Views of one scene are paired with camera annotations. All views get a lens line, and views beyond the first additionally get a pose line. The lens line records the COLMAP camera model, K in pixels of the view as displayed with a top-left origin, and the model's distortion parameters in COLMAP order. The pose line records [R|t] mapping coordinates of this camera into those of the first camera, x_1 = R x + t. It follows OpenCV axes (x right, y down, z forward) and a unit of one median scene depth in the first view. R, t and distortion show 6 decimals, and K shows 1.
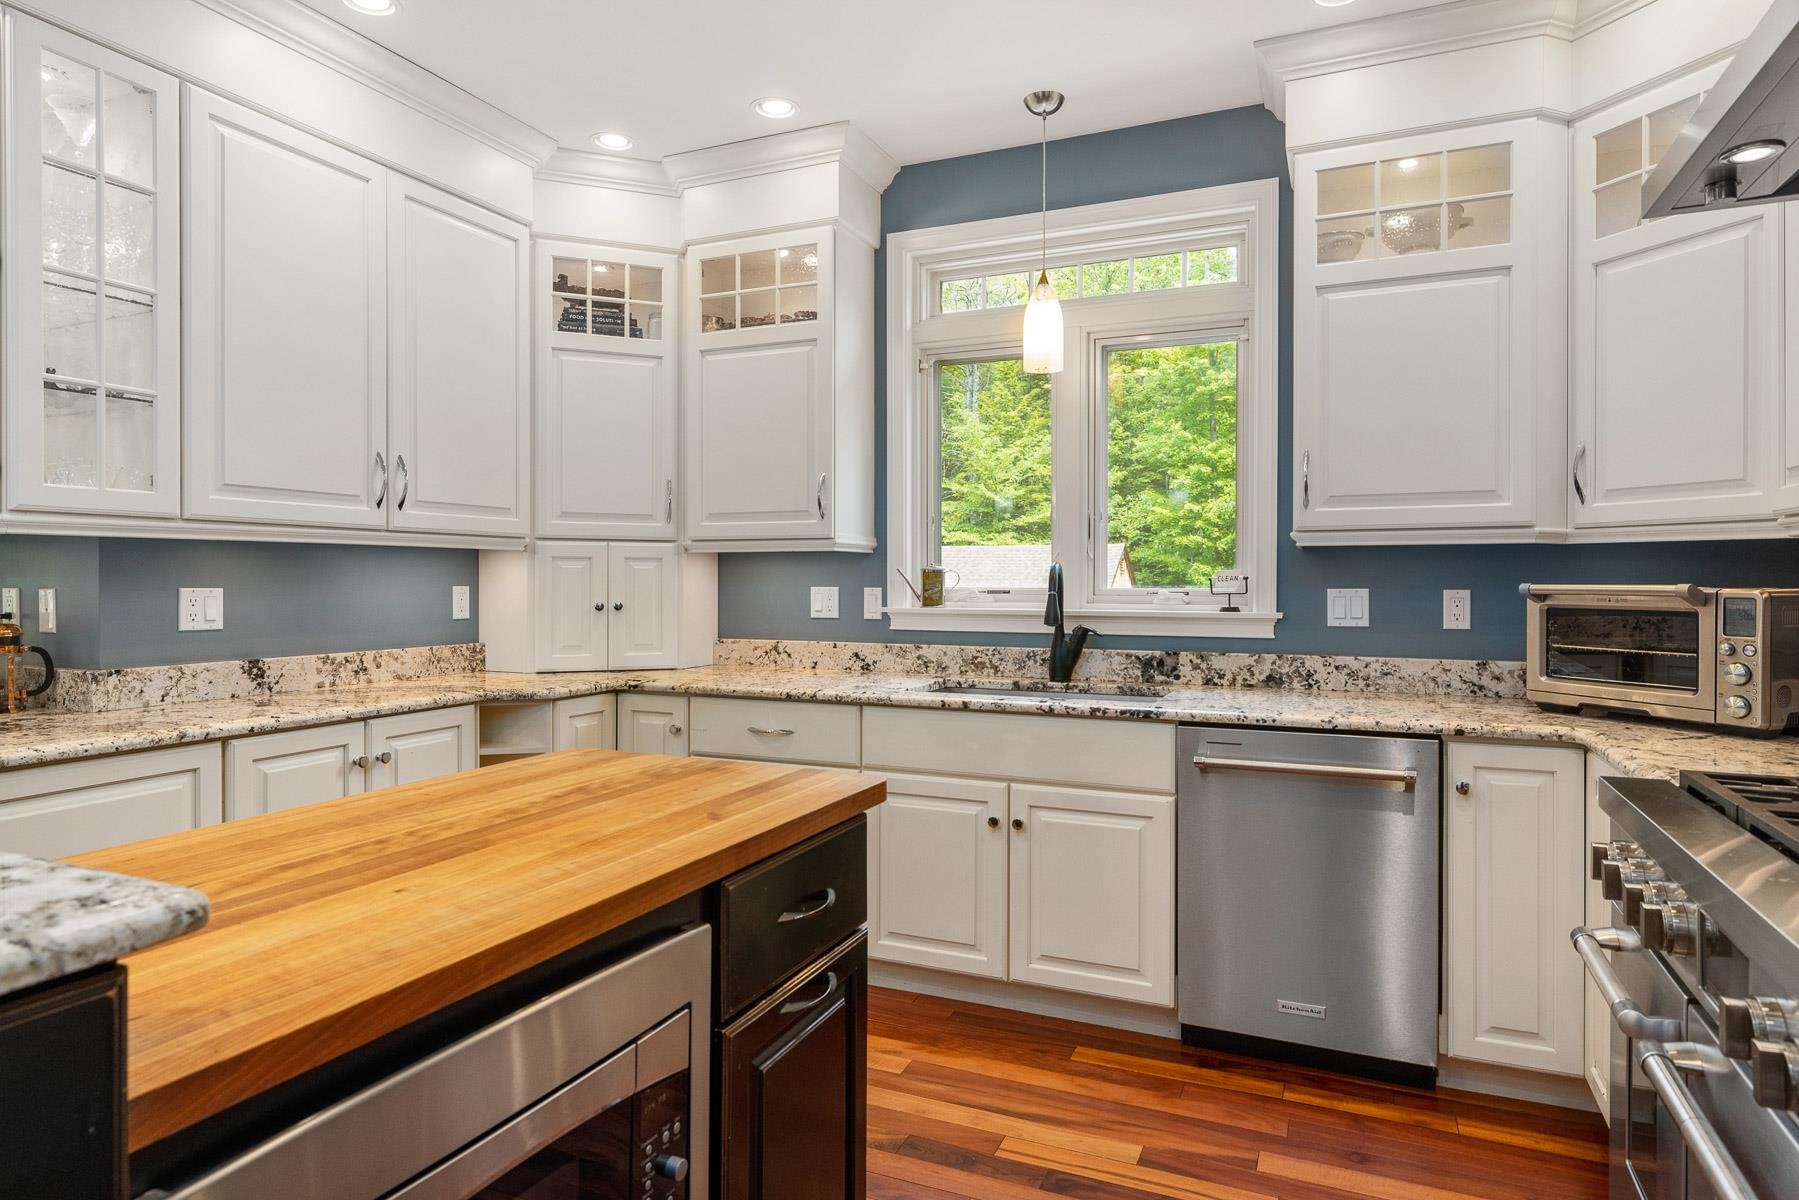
lens RADIAL K [[1035.3, 0, 898.7], [0, 1035.3, 590.6], [0, 0, 1]] dist [0.006268, -0.000754]
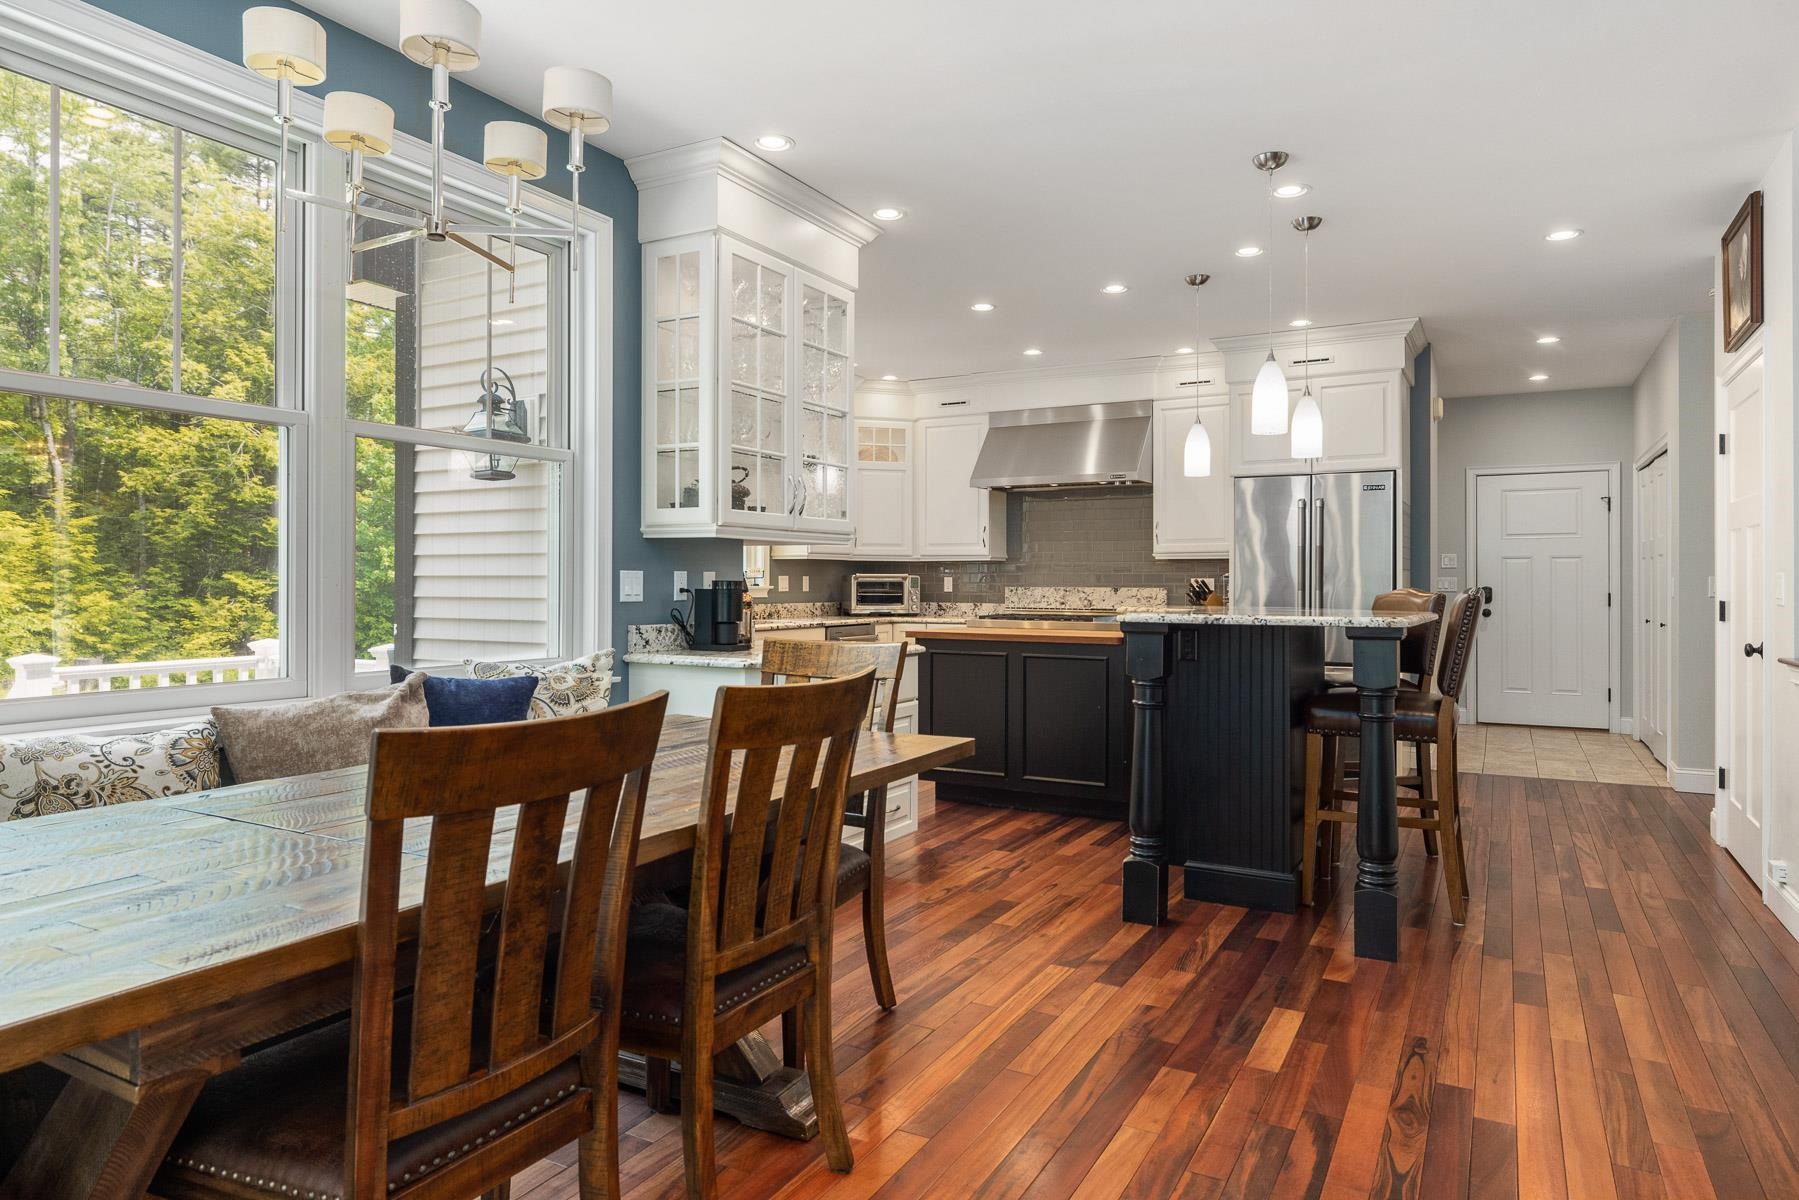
lens RADIAL K [[1076.7, 0, 903.3], [0, 1076.7, 589.5], [0, 0, 1]] dist [0.019329, 0.000361]
pose [[0.094336, -0.007672, 0.995511, -1.985934], [0.010044, 0.999927, 0.006754, 0.015511], [-0.995490, 0.009361, 0.094406, 0.465332]]
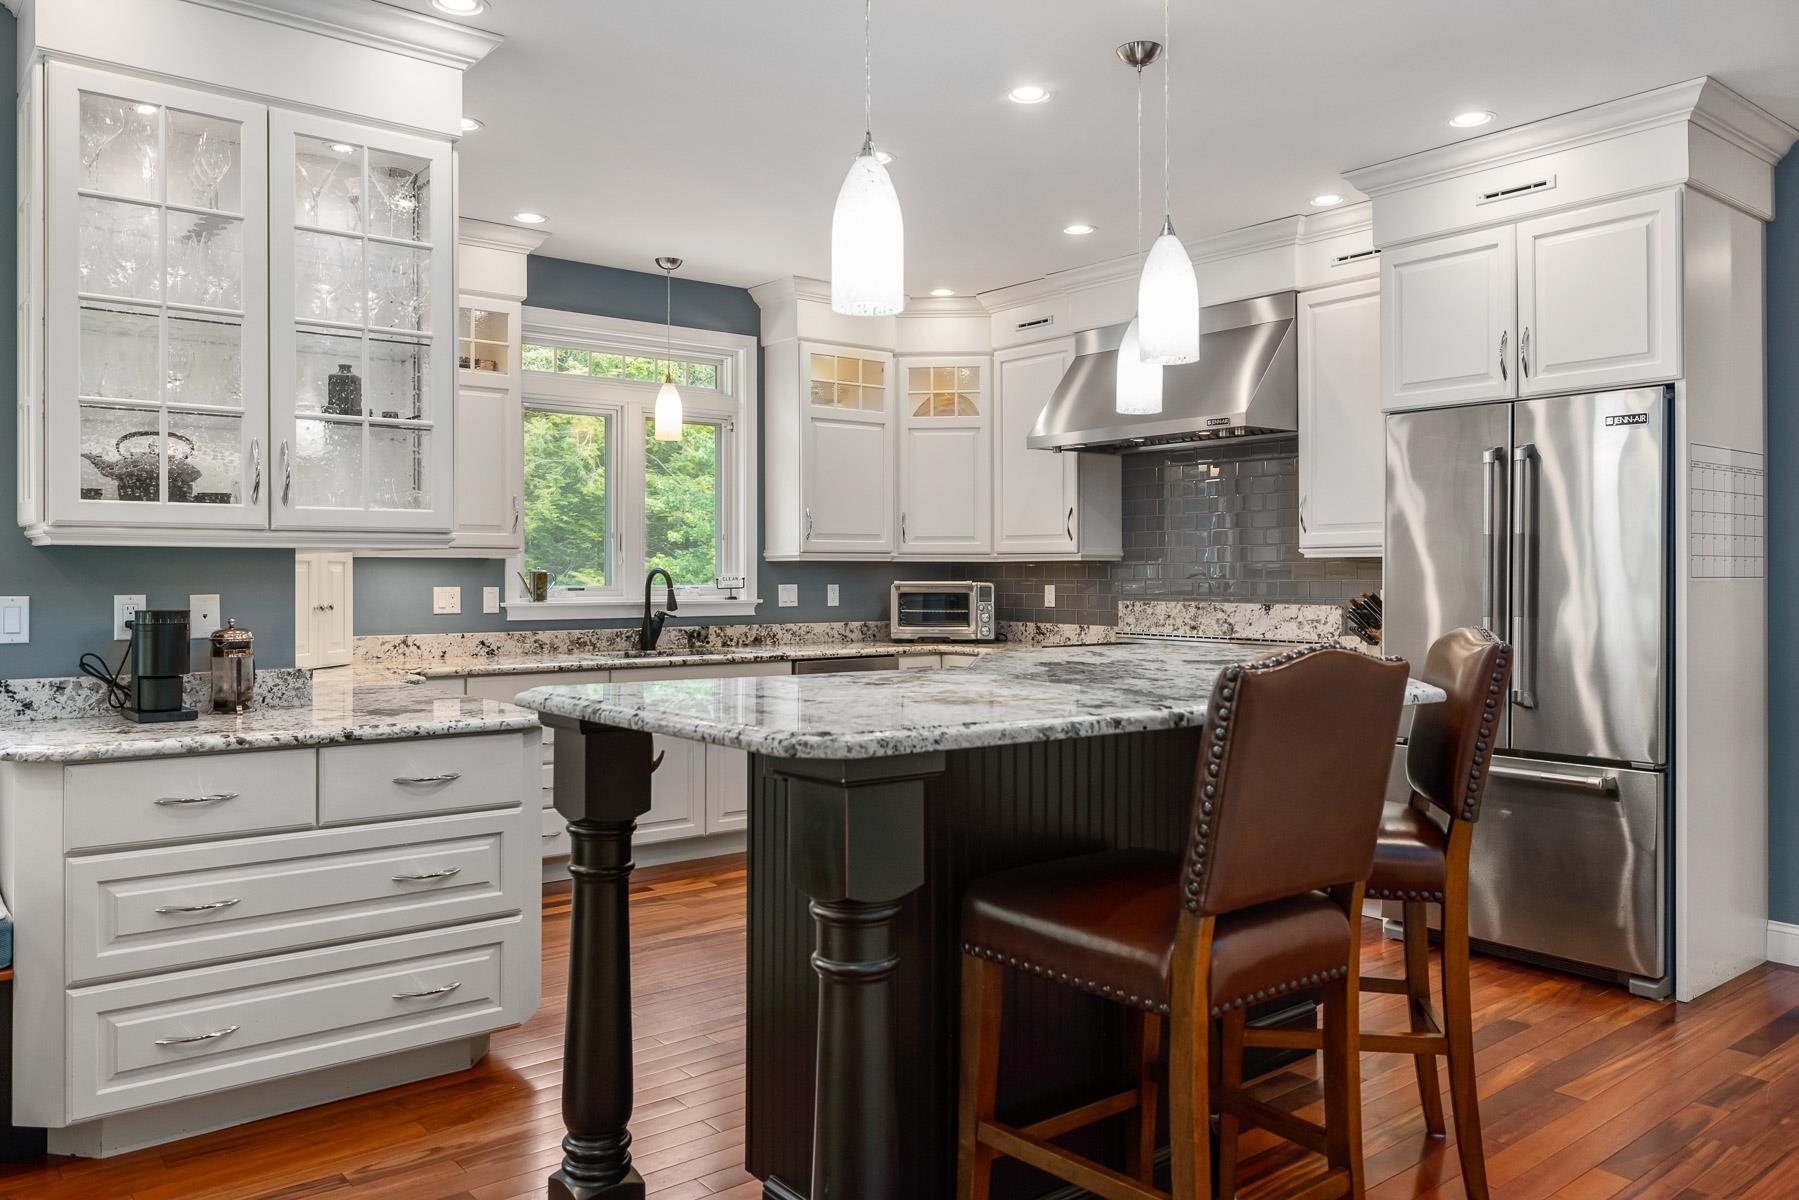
lens RADIAL K [[1303.7, 0, 898.9], [0, 1303.7, 583.4], [0, 0, 1]] dist [-0.008128, 0.000945]
pose [[0.465376, -0.006878, 0.885086, -1.346743], [0.011990, 0.999927, 0.001466, -0.004336], [-0.885032, 0.009930, 0.465425, -0.163331]]
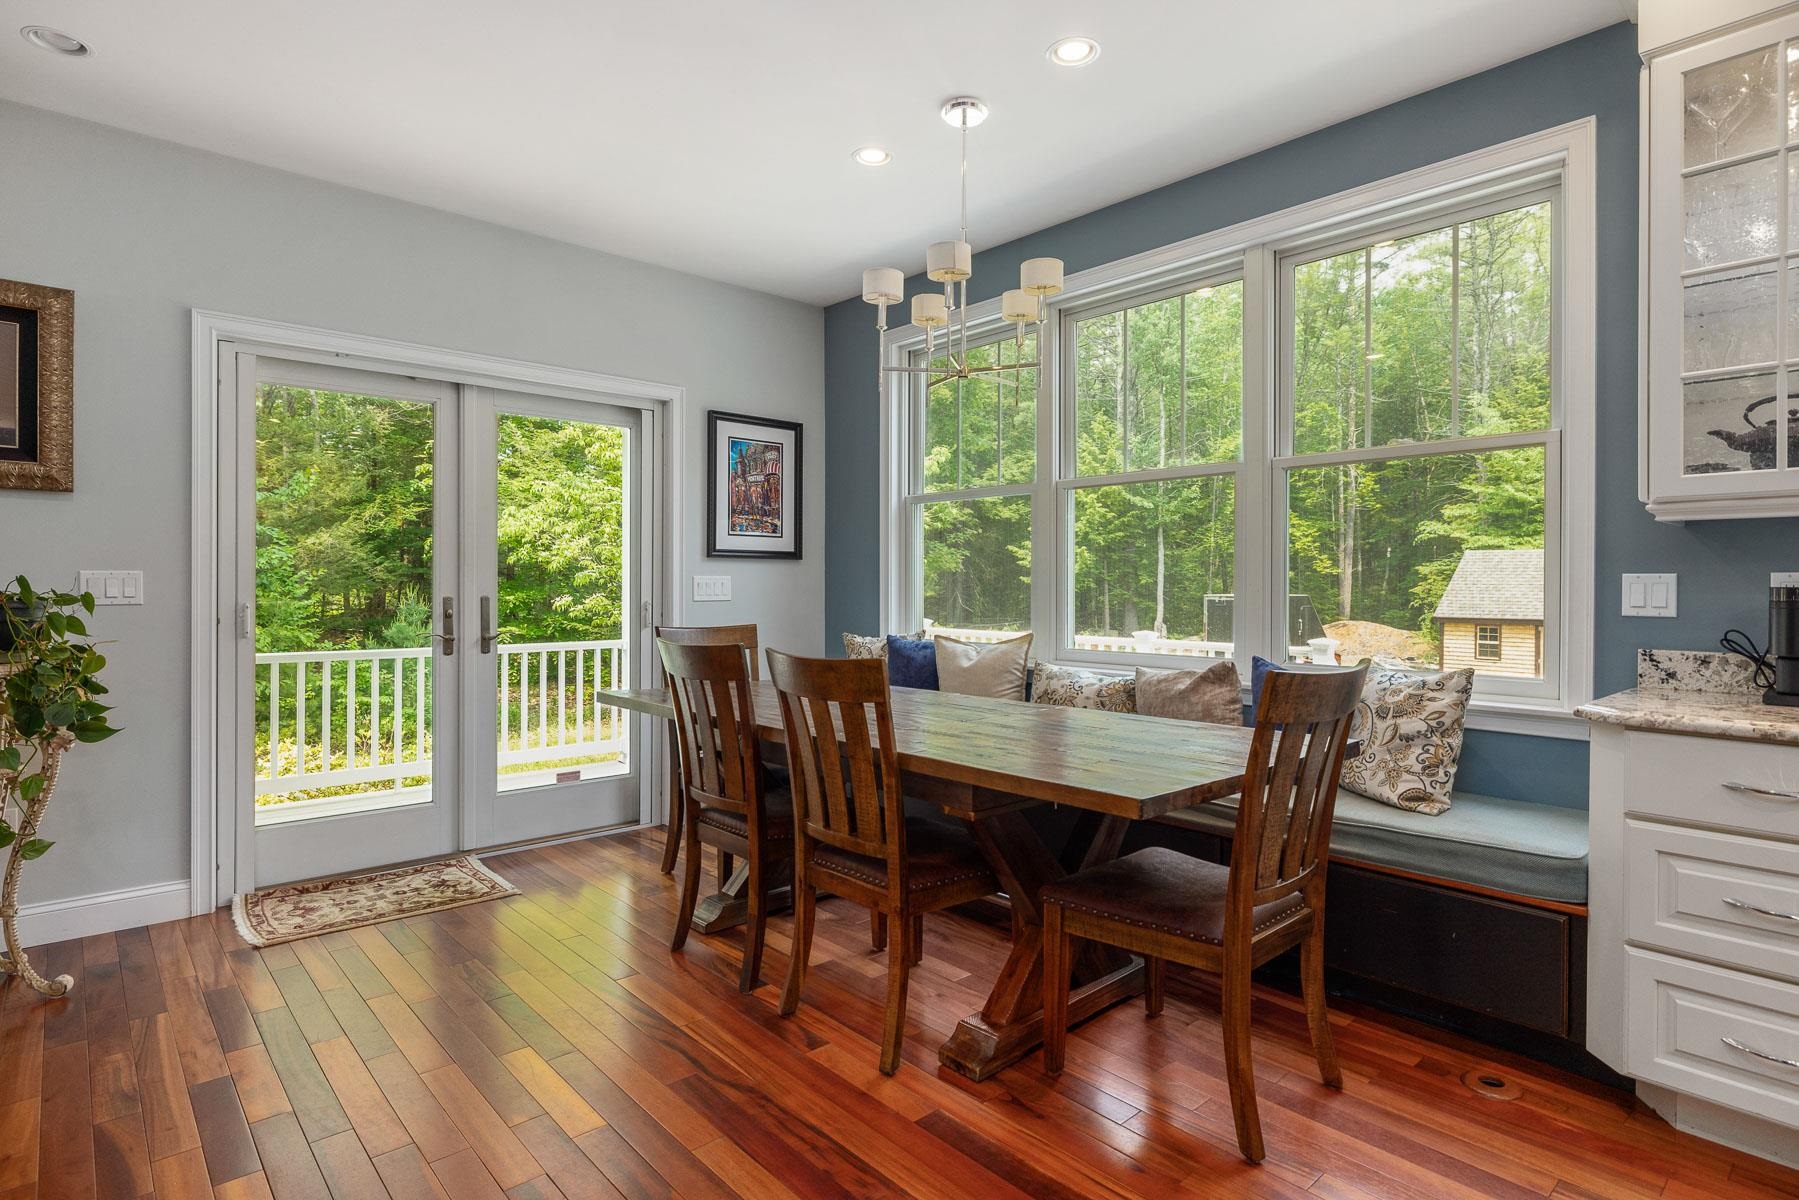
lens RADIAL K [[929.7, 0, 897.9], [0, 929.7, 588.4], [0, 0, 1]] dist [-0.000623, -0.001486]
pose [[0.913639, 0.003223, -0.406514, -1.053031], [-0.006585, 0.999955, -0.006873, 0.020238], [0.406474, 0.008956, 0.913619, -0.067679]]
